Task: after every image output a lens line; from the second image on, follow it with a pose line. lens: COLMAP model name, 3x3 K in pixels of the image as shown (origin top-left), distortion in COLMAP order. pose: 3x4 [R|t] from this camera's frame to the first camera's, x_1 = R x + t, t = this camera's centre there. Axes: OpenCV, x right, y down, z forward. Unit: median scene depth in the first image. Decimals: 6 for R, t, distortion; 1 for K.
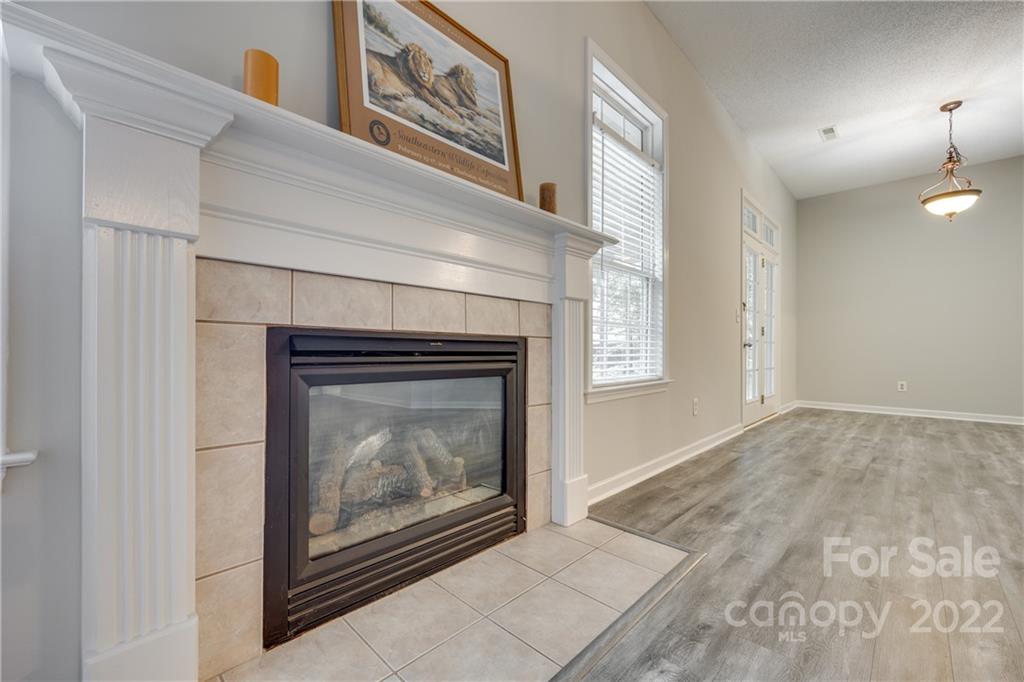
lens RADIAL K [[416.1, 0, 515.7], [0, 416.1, 351.7], [0, 0, 1]] dist [-0.002028, -0.000498]
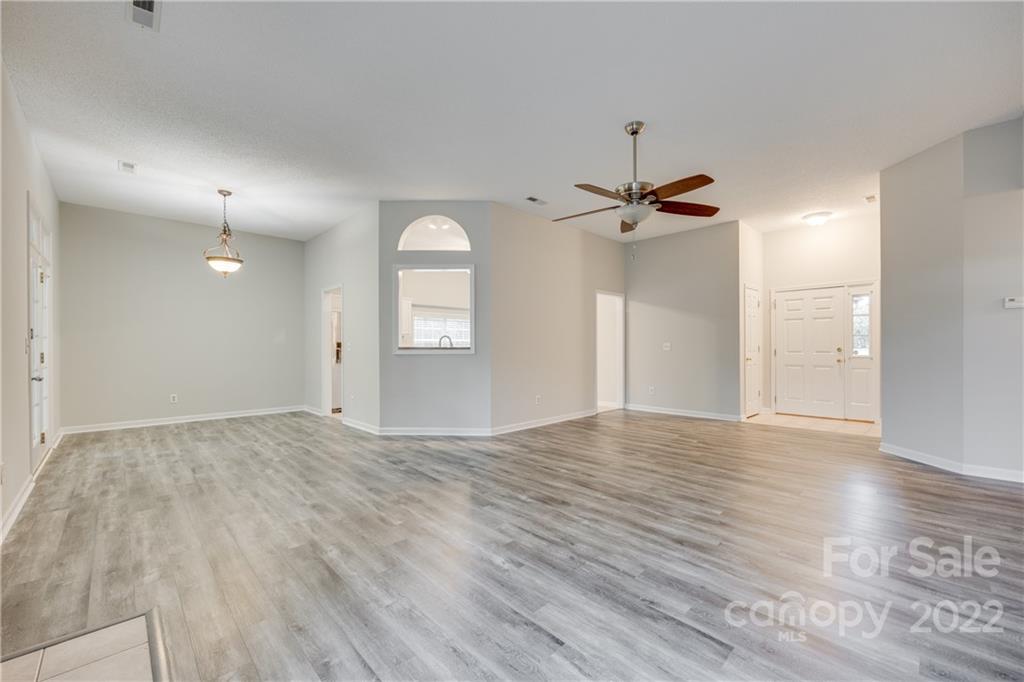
lens RADIAL K [[416.1, 0, 513.7], [0, 416.1, 346.7], [0, 0, 1]] dist [-0.002028, -0.000498]
pose [[0.040583, -0.007916, 0.999145, -0.276477], [0.004344, 0.999961, 0.007746, -0.095991], [-0.999167, 0.004026, 0.040616, 0.002345]]
